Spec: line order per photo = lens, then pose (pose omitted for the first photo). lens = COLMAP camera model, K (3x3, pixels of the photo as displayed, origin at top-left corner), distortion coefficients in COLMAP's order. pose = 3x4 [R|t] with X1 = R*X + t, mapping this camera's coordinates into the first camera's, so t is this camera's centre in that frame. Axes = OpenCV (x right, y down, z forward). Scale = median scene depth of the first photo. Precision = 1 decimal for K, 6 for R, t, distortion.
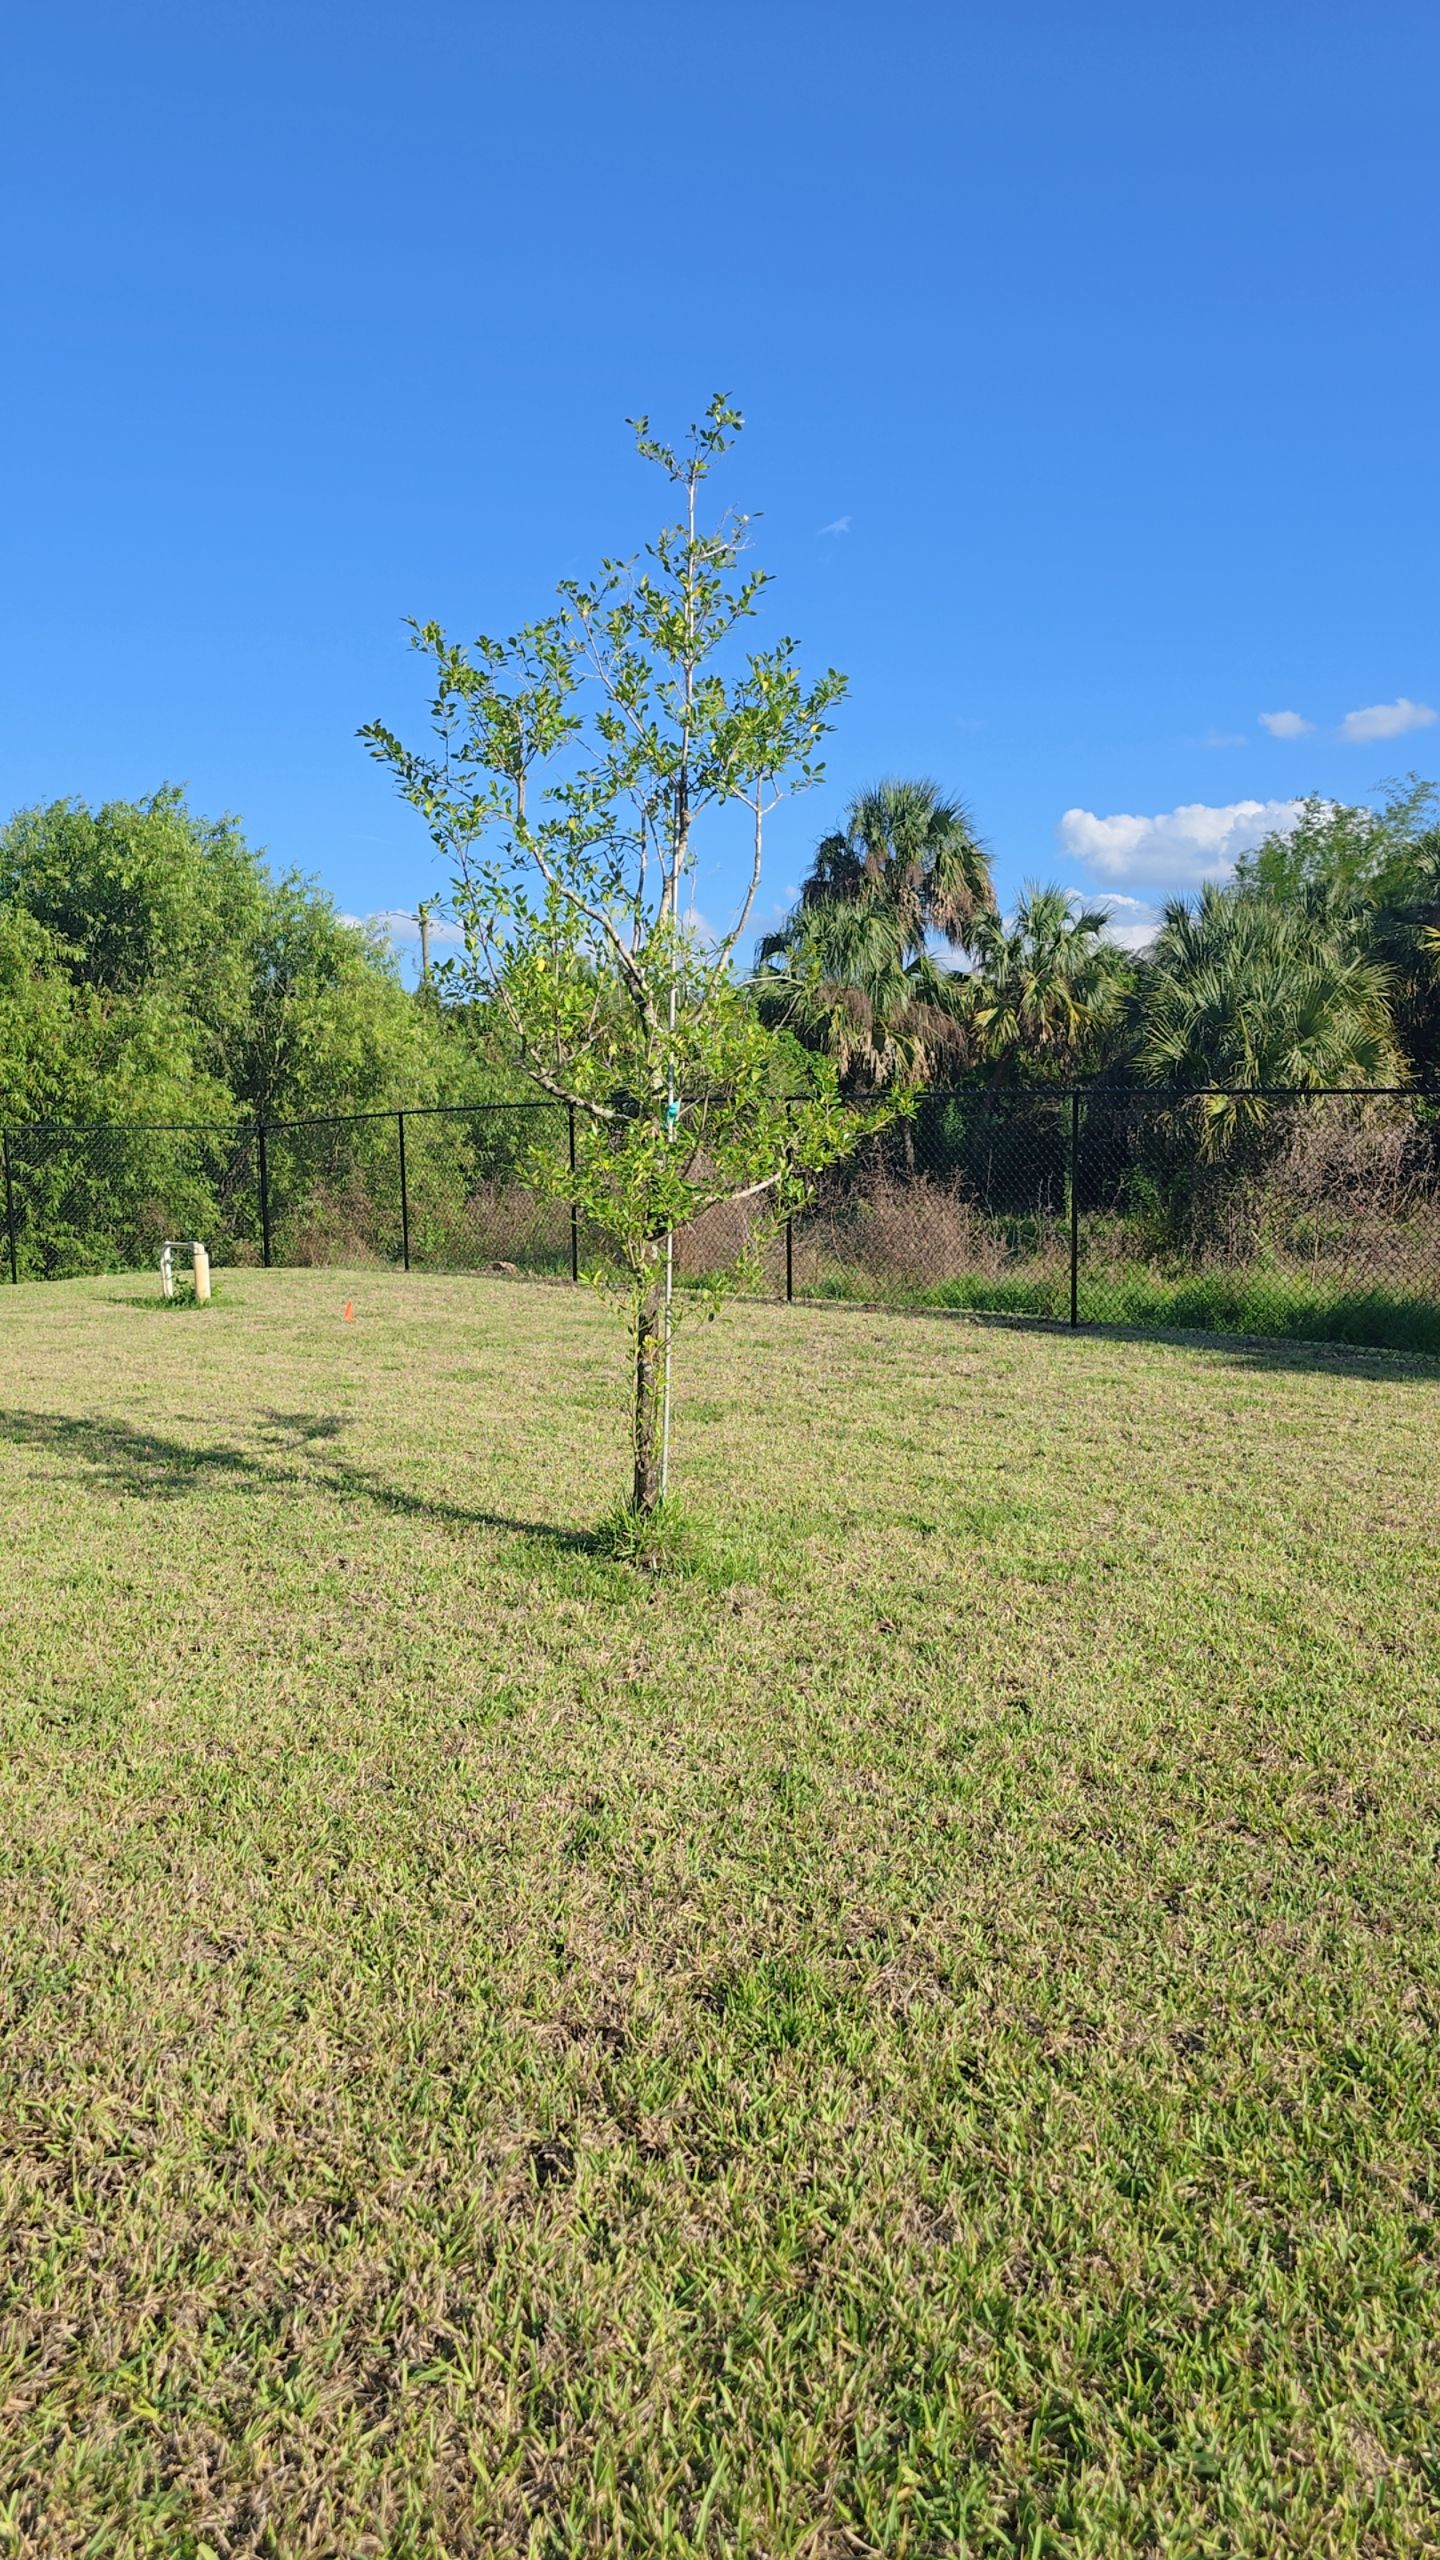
lens RADIAL K [[1825.9, 0, 737.1], [0, 1825.9, 1234.7], [0, 0, 1]] dist [0.063300, -0.052890]
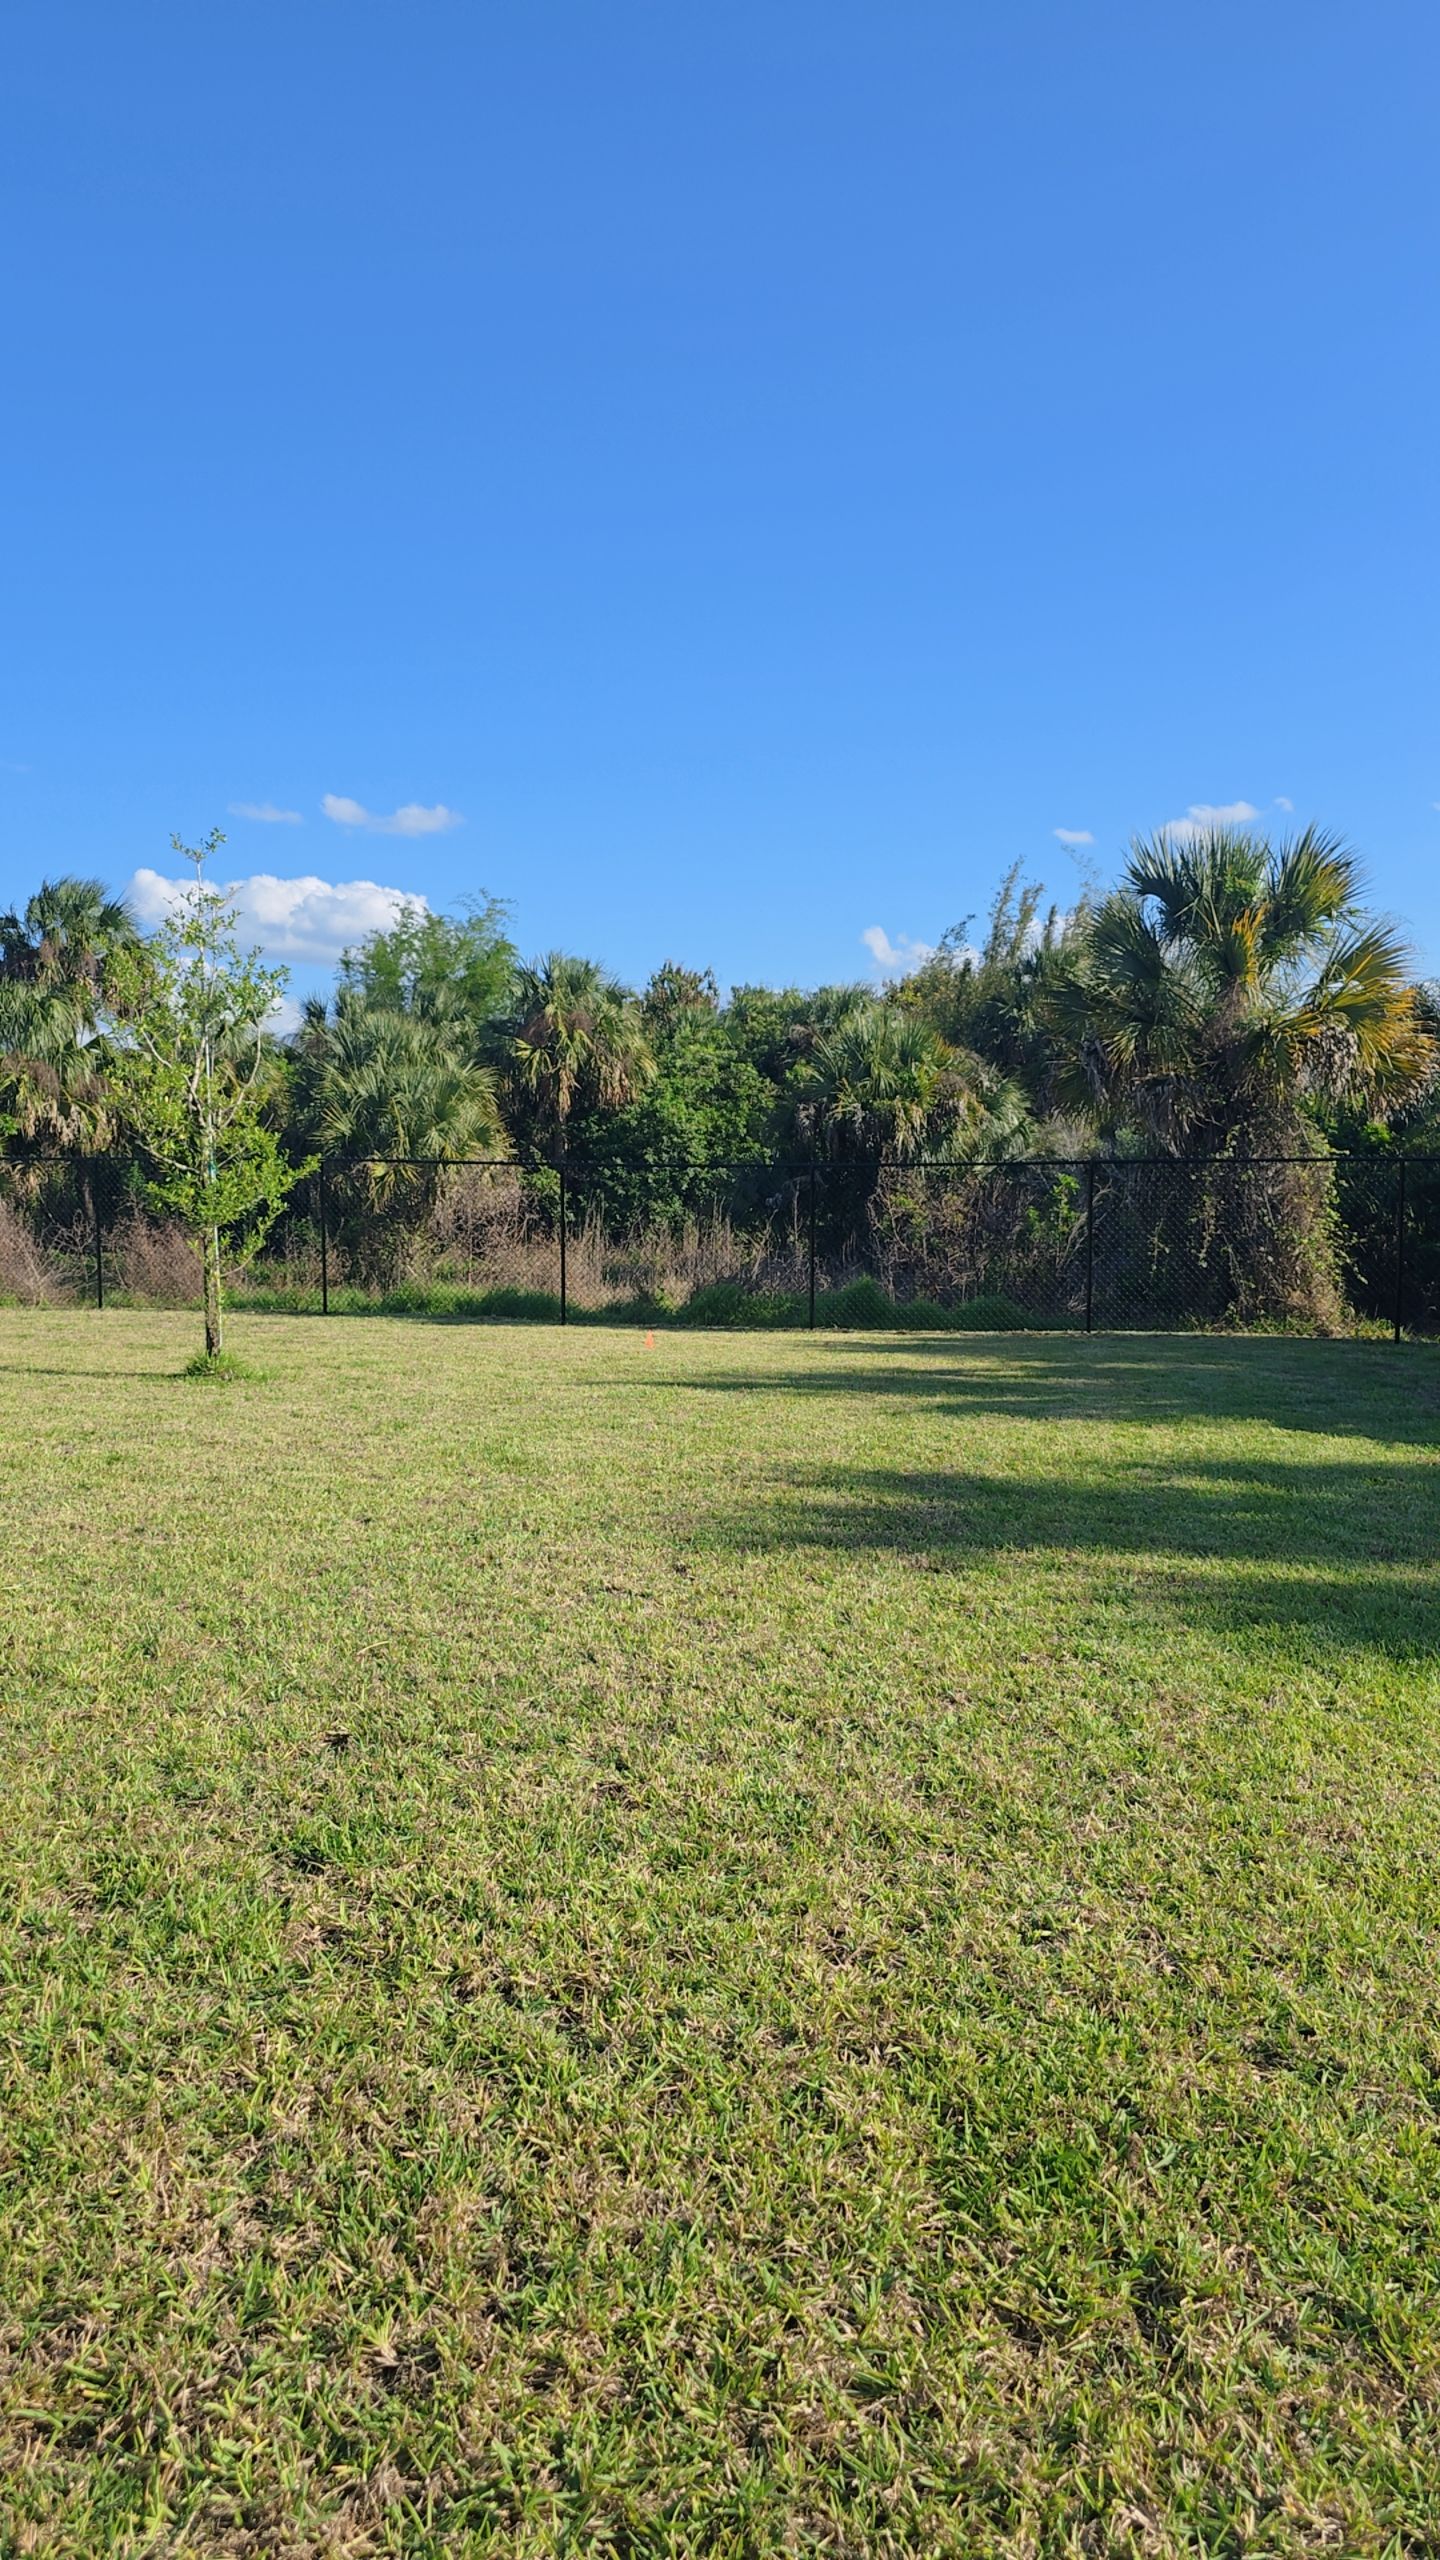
lens RADIAL K [[1713.9, 0, 711.4], [0, 1713.9, 1266.6], [0, 0, 1]] dist [0.061392, -0.049679]
pose [[0.887579, -0.009194, 0.460563, -0.078763], [0.016059, 0.999811, -0.010989, 0.013545], [-0.460375, 0.017150, 0.887559, -0.174027]]
